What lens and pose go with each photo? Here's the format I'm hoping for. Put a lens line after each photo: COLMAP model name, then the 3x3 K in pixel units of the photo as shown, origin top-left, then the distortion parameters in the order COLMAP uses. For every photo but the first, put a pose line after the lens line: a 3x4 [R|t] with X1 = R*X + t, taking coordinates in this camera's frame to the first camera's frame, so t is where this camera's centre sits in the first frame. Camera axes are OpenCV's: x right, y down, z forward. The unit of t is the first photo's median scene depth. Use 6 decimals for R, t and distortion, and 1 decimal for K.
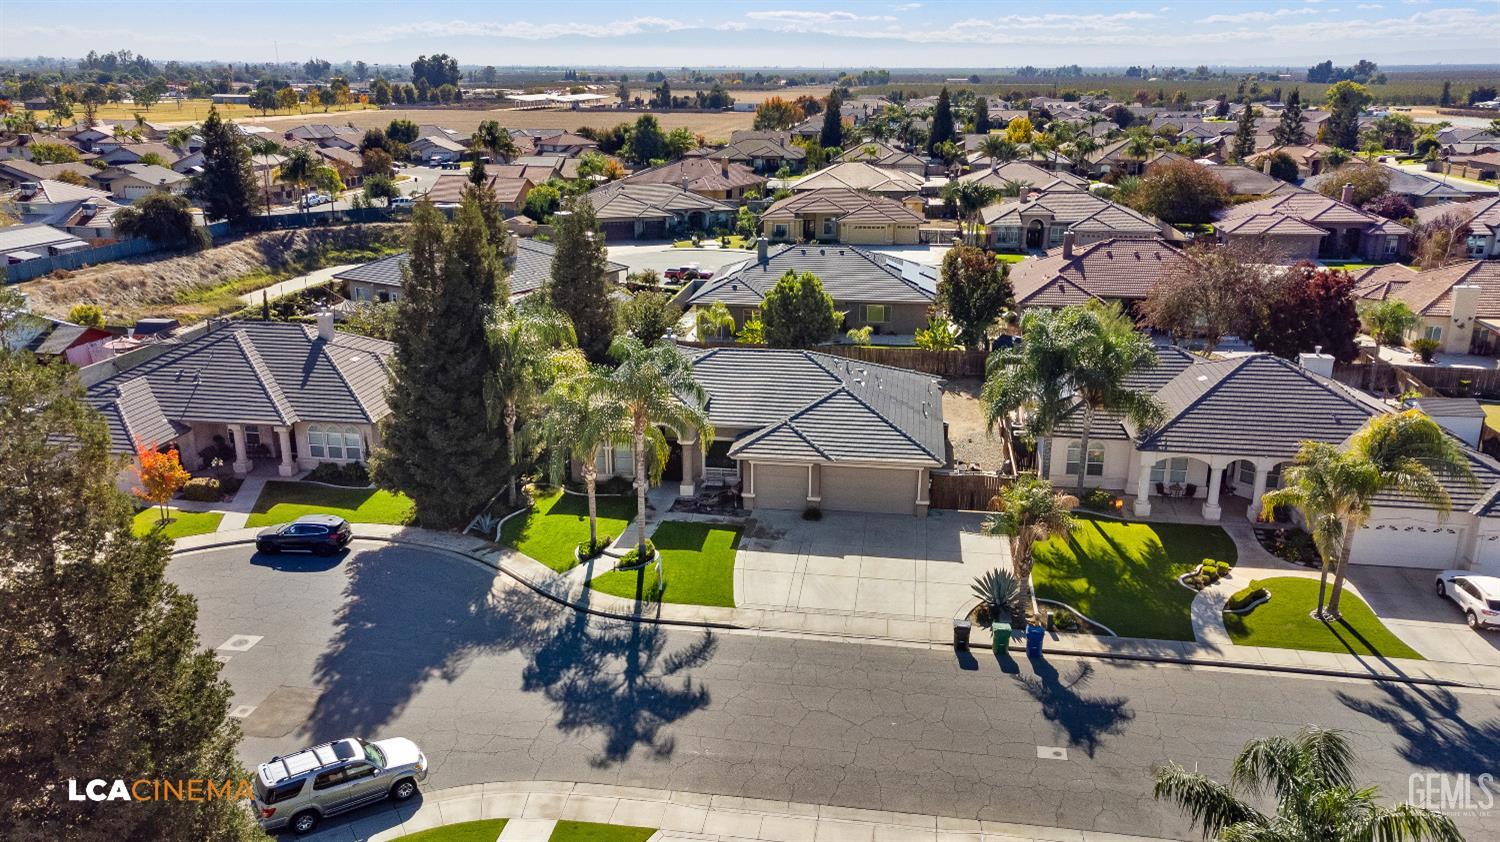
lens RADIAL K [[1111.9, 0, 748.8], [0, 1111.9, 420.3], [0, 0, 1]] dist [0.022229, 0.007850]
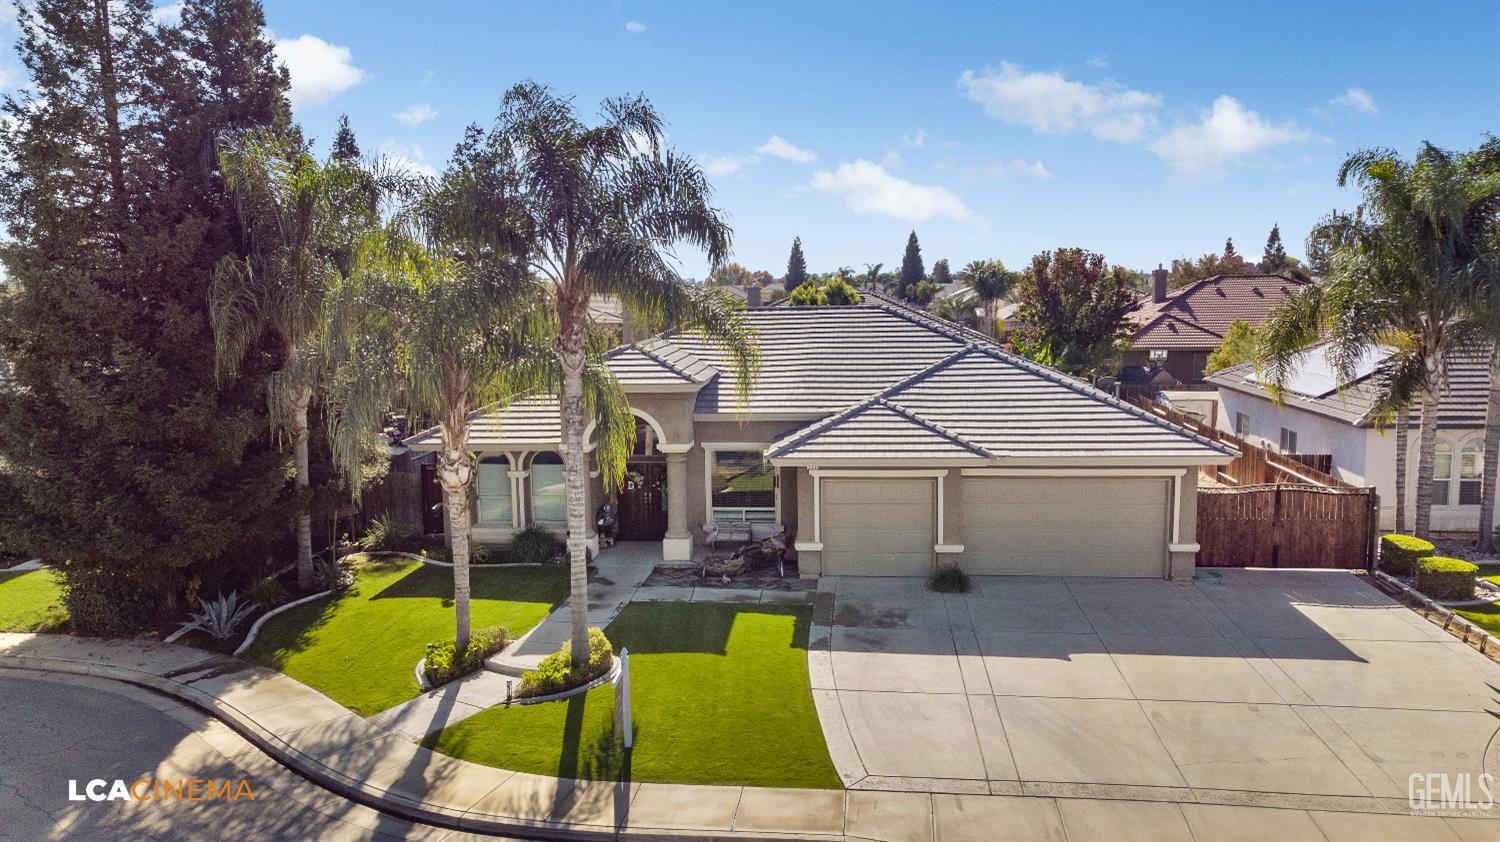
lens RADIAL K [[1111.9, 0, 757.0], [0, 1111.9, 417.5], [0, 0, 1]] dist [0.022229, 0.007850]
pose [[0.998671, -0.021258, 0.046940, -0.046429], [0.028808, 0.985612, -0.166550, 0.097067], [-0.042724, 0.167681, 0.984915, 0.557858]]
